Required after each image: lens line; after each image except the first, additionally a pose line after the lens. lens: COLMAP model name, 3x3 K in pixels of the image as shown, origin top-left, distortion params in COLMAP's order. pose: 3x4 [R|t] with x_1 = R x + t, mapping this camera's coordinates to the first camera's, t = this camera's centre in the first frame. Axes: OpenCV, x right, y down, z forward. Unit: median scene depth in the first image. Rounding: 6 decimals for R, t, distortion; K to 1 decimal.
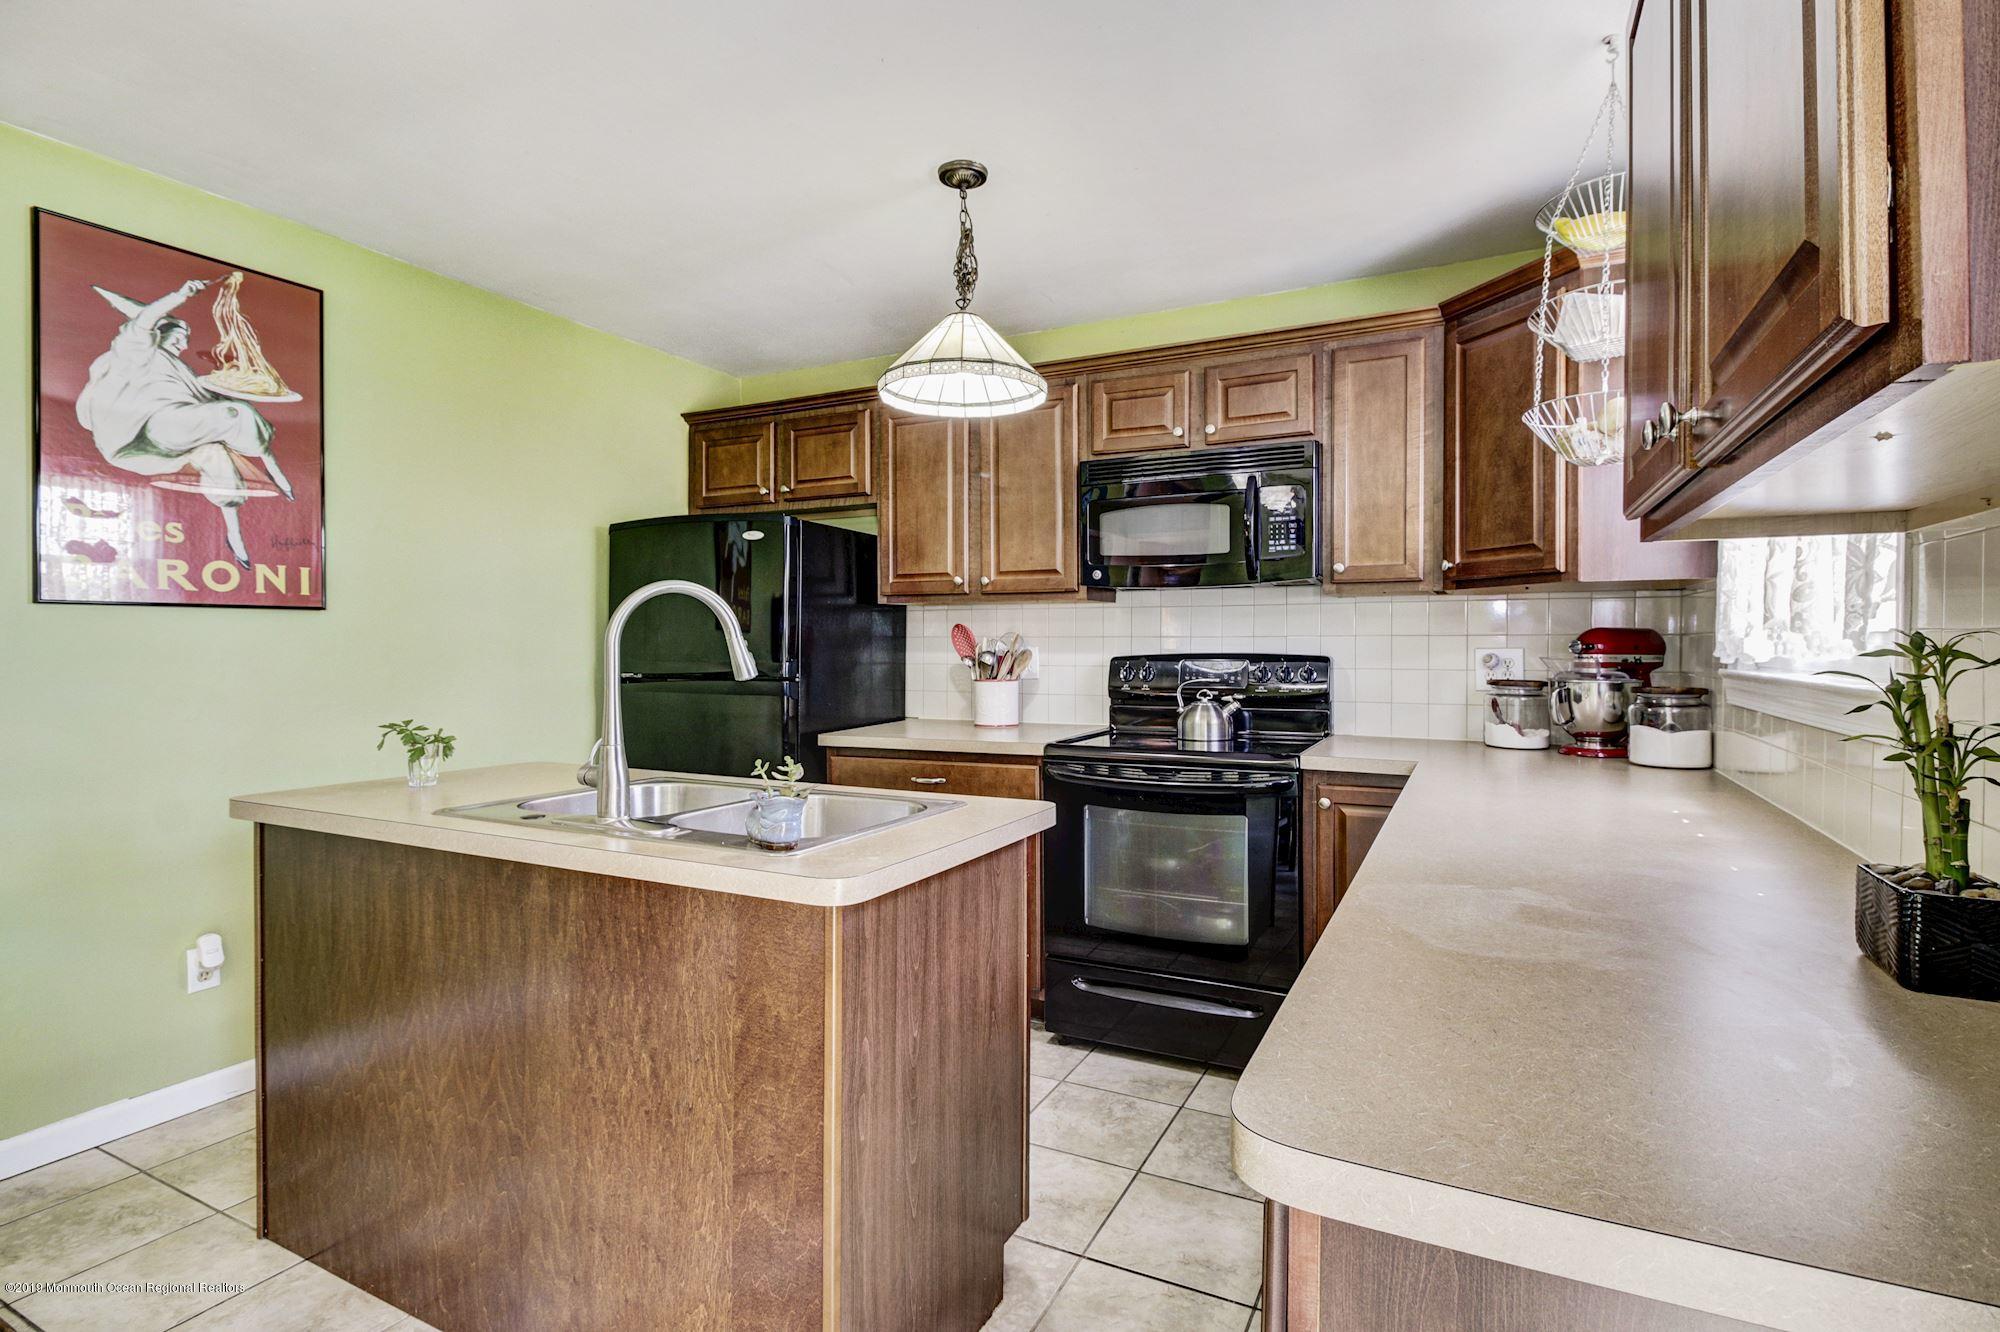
lens RADIAL K [[952.2, 0, 1005.6], [0, 952.2, 653.9], [0, 0, 1]] dist [-0.000695, -0.000386]
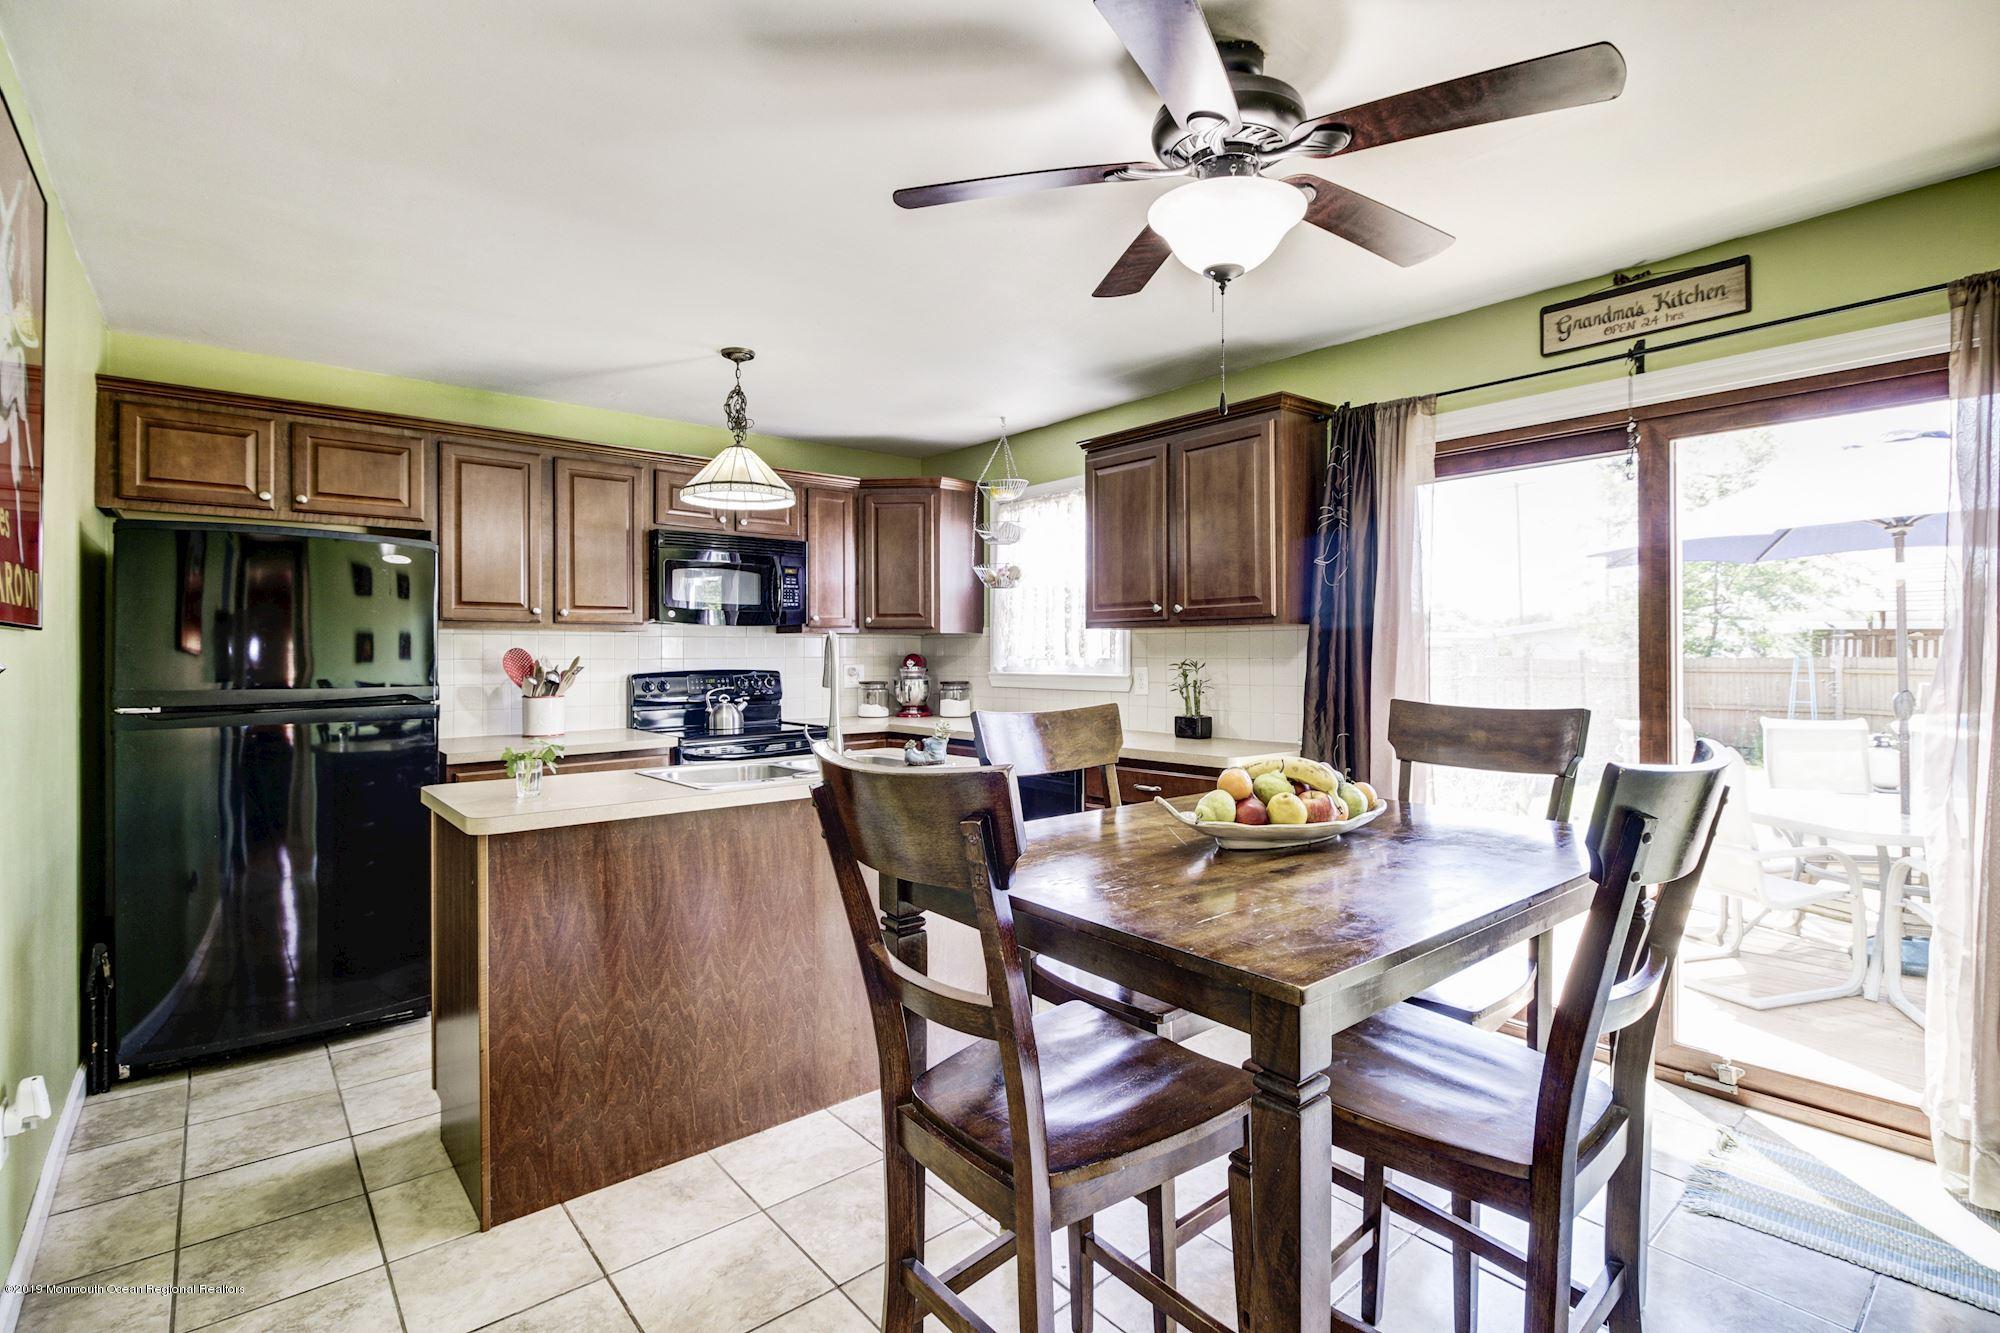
lens RADIAL K [[952.2, 0, 1005.6], [0, 952.2, 654.4], [0, 0, 1]] dist [-0.000695, -0.000386]
pose [[0.395603, -0.002298, 0.918419, -1.097042], [0.013578, 0.999902, -0.003347, -0.015263], [-0.918321, 0.013794, 0.395596, 0.019084]]
